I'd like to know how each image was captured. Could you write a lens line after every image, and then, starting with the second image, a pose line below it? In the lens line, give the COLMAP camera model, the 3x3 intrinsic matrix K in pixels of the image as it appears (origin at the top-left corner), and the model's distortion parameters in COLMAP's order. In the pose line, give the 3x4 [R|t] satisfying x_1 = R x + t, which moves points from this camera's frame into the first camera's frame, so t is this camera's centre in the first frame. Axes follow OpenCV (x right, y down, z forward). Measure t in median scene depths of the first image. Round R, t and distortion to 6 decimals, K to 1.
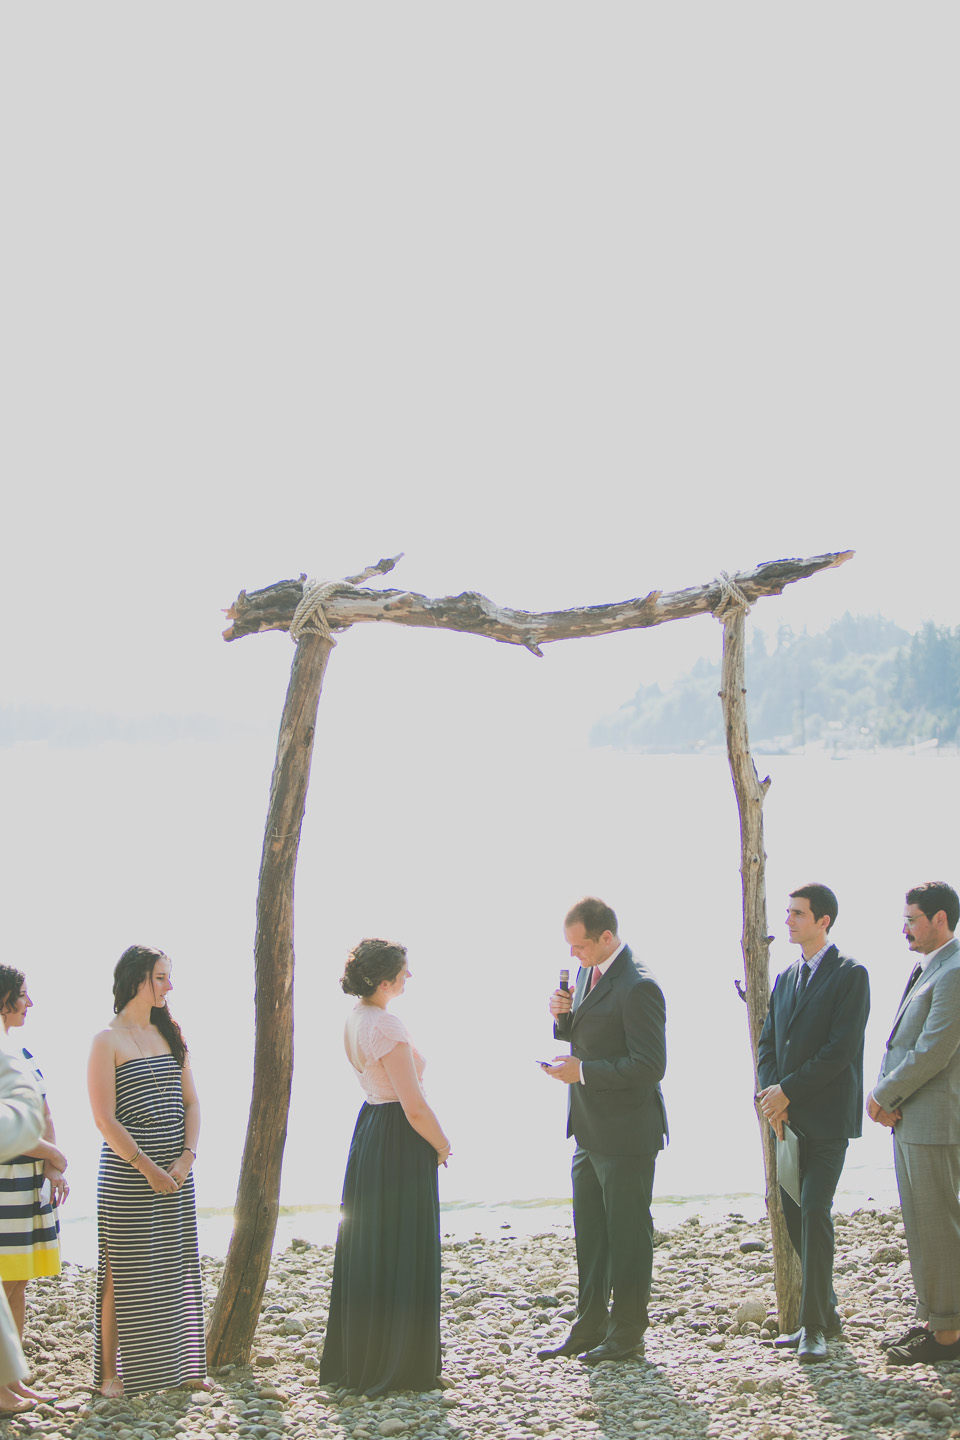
lens RADIAL K [[2952.1, 0, 482.0], [0, 2952.1, 737.7], [0, 0, 1]] dist [-0.293578, 0.000000]
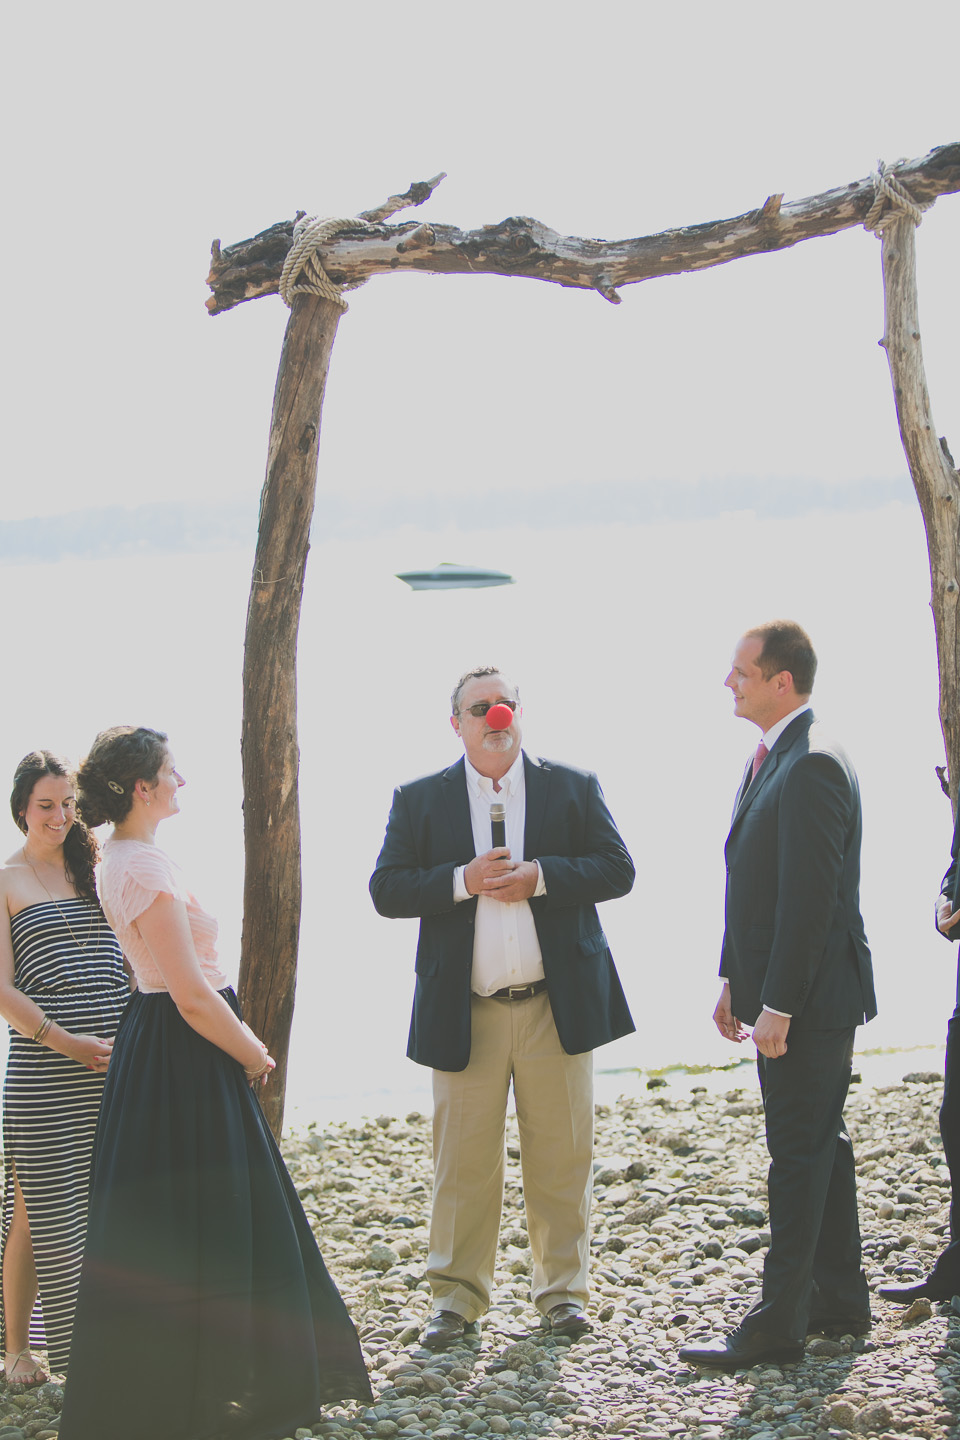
lens RADIAL K [[2952.1, 0, 438.0], [0, 2952.1, 756.8], [0, 0, 1]] dist [-0.293578, 0.000000]
pose [[0.964851, -0.028297, -0.261271, 0.153225], [0.050331, 0.995680, 0.078030, 0.022079], [0.257934, -0.088437, 0.962107, 0.326258]]
